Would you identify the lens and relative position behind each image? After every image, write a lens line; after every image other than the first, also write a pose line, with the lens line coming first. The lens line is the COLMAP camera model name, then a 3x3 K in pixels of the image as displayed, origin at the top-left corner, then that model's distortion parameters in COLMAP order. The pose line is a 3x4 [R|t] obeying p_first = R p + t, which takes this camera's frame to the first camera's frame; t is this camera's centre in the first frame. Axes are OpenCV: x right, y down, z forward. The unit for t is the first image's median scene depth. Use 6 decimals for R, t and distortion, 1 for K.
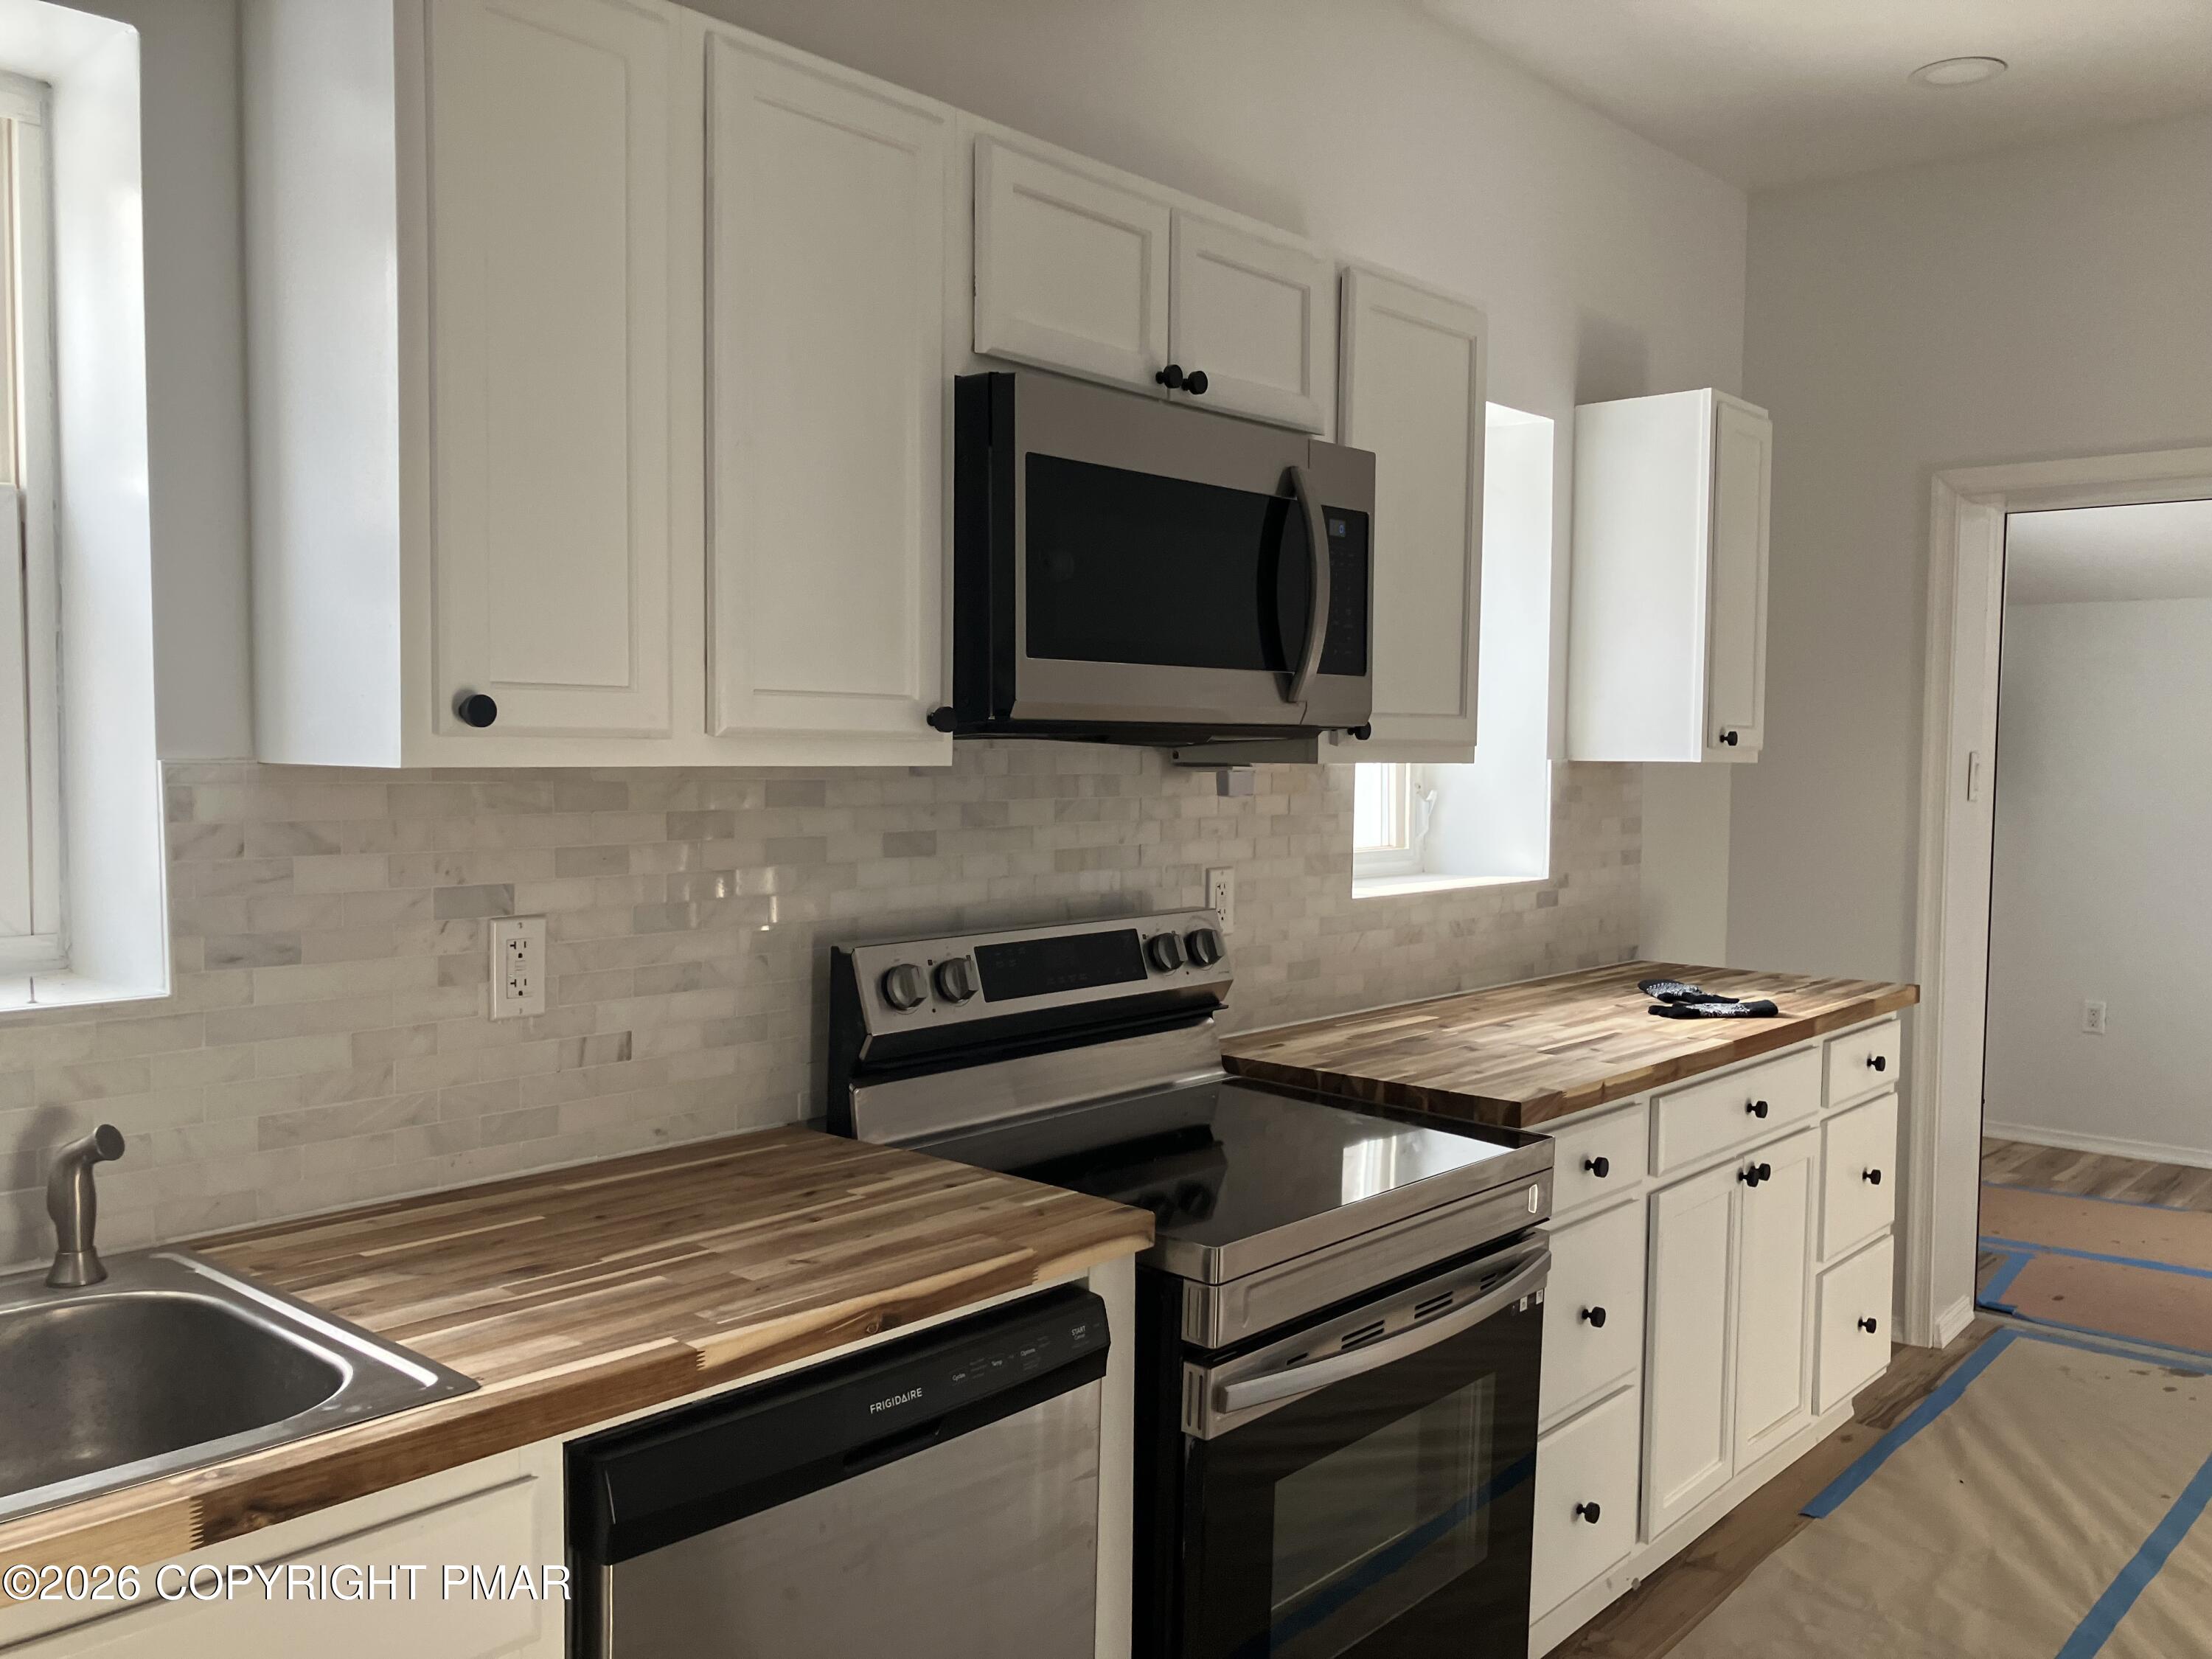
lens RADIAL K [[1823.8, 0, 1103.2], [0, 1823.8, 841.4], [0, 0, 1]] dist [0.065792, -0.045162]
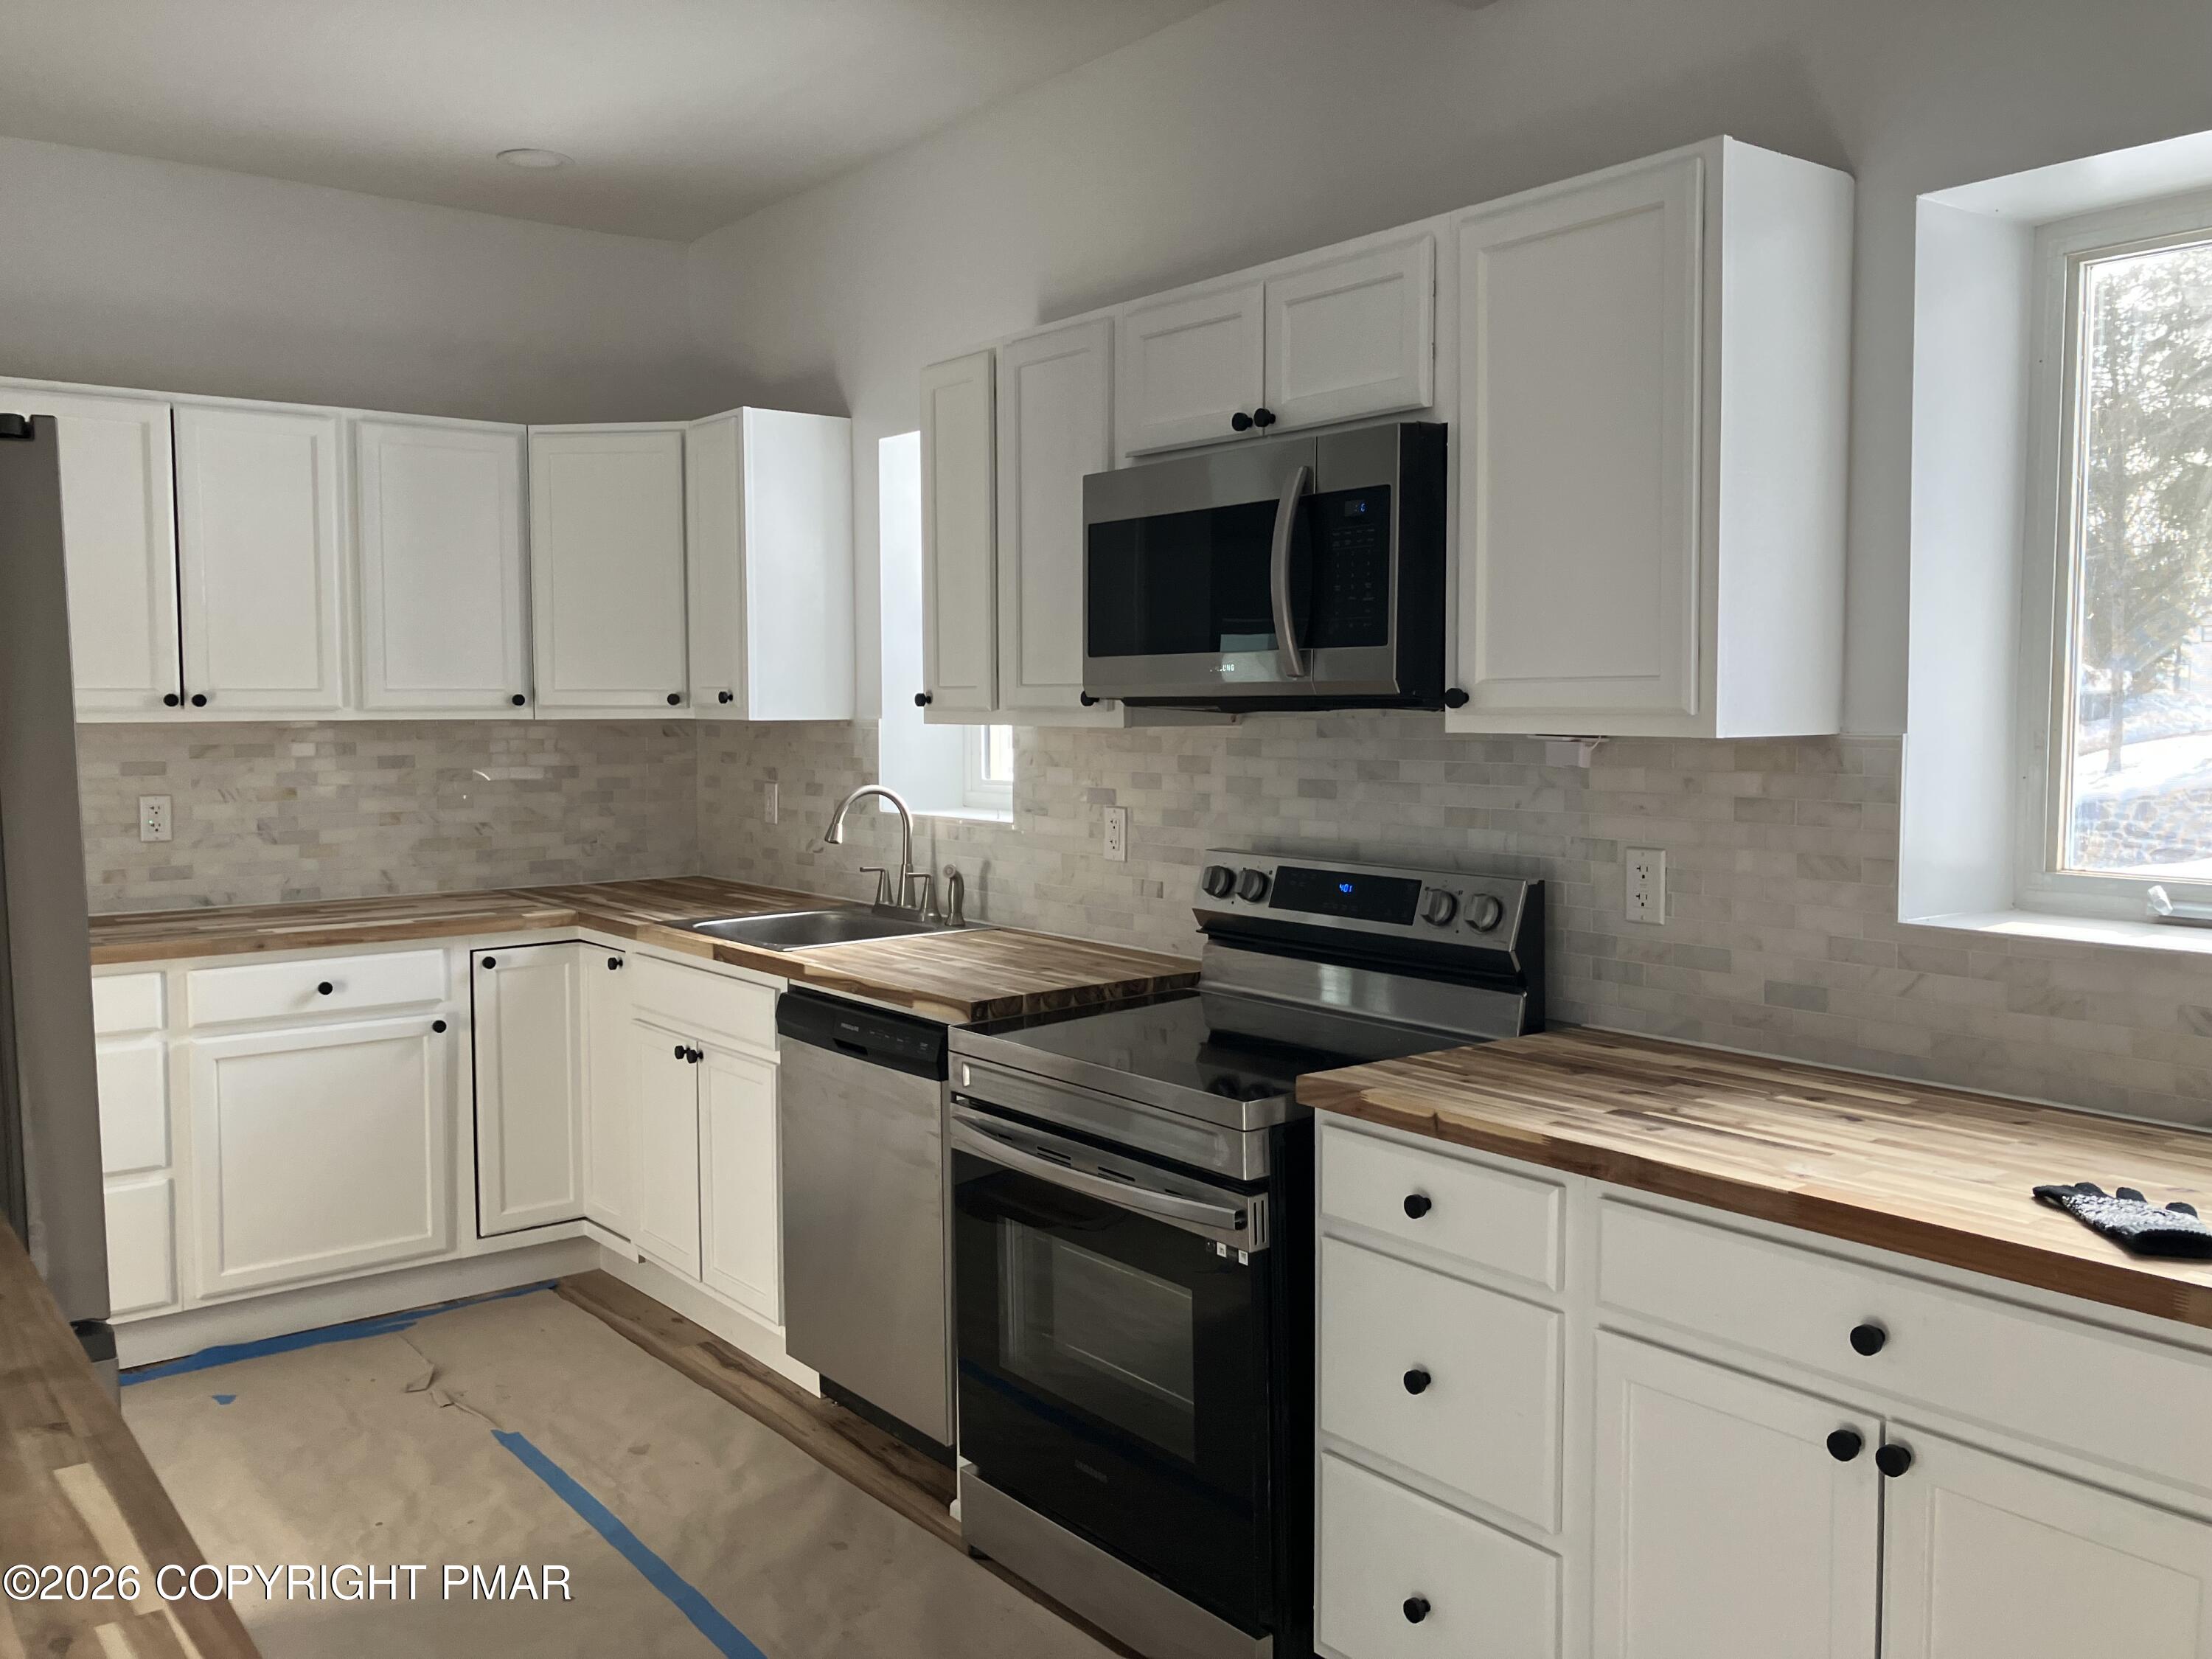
lens RADIAL K [[1823.8, 0, 1103.5], [0, 1823.8, 818.8], [0, 0, 1]] dist [0.065792, -0.045162]
pose [[-0.196975, 0.056271, -0.978792, 1.264113], [-0.050789, 0.996425, 0.067506, -0.060258], [0.979092, 0.063009, -0.193413, 1.135227]]
